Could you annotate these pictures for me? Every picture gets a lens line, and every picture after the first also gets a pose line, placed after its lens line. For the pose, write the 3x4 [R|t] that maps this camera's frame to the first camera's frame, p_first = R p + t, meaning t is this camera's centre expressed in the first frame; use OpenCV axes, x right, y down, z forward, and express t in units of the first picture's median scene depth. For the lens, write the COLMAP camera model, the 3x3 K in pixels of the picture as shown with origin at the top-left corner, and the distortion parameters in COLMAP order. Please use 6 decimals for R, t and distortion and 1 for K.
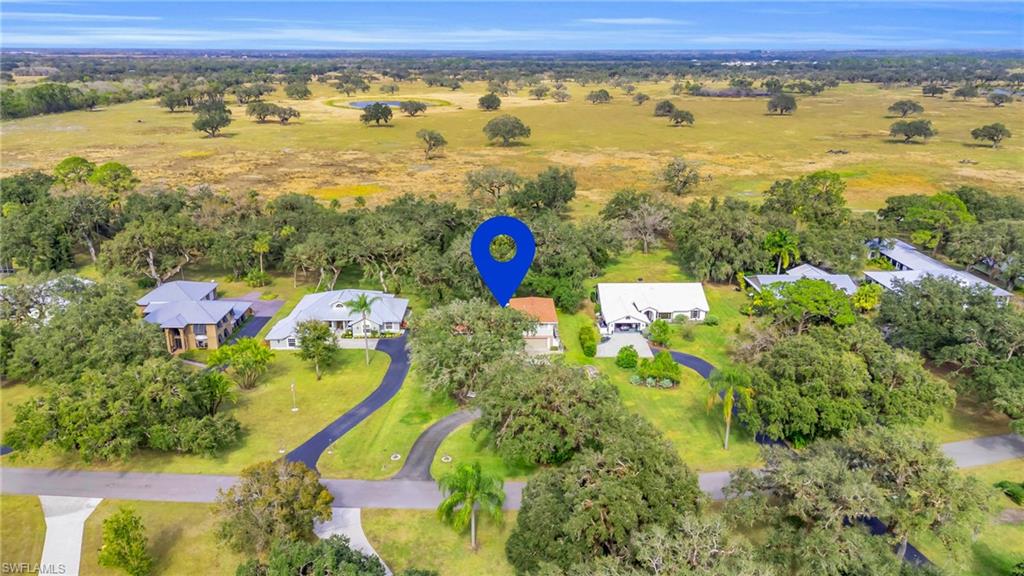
lens RADIAL K [[746.8, 0, 512.8], [0, 746.8, 289.6], [0, 0, 1]] dist [0.057828, -0.043326]
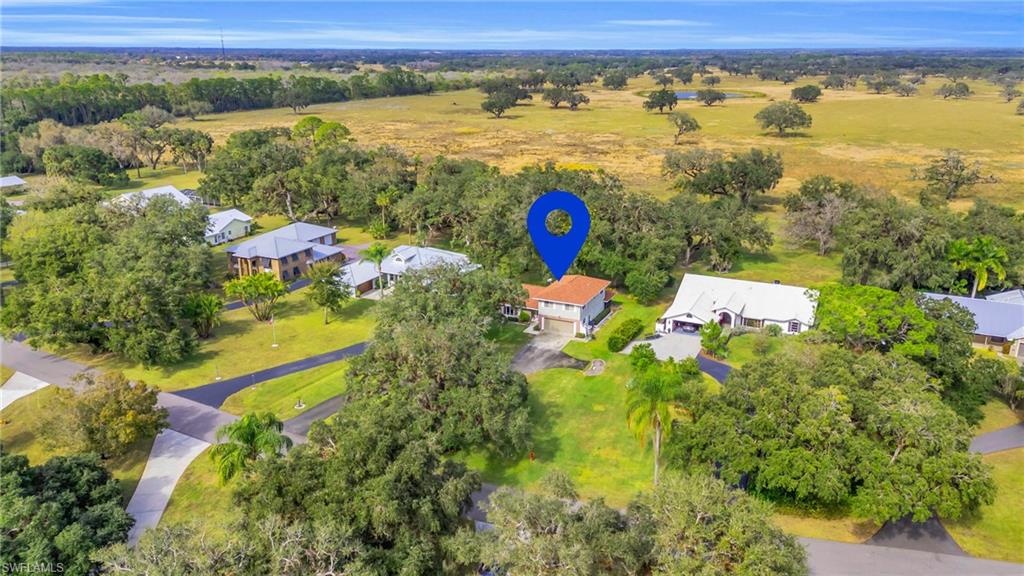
lens RADIAL K [[746.8, 0, 509.7], [0, 746.8, 290.4], [0, 0, 1]] dist [0.057828, -0.043326]
pose [[0.895925, 0.136132, -0.422831, 0.200244], [-0.135461, 0.990272, 0.031797, 0.007029], [0.423046, 0.028789, 0.905651, 0.115134]]
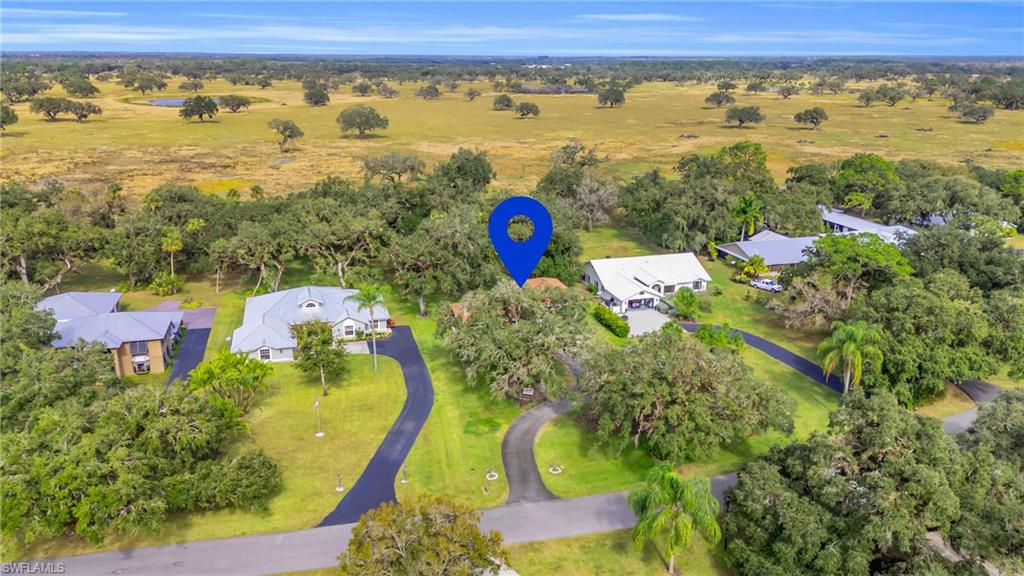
lens RADIAL K [[746.8, 0, 512.2], [0, 746.8, 287.8], [0, 0, 1]] dist [0.057828, -0.043326]
pose [[0.965930, -0.073187, 0.248239, -0.140134], [0.075126, 0.997173, 0.001663, 0.011318], [-0.247659, 0.017043, 0.968697, 0.099665]]
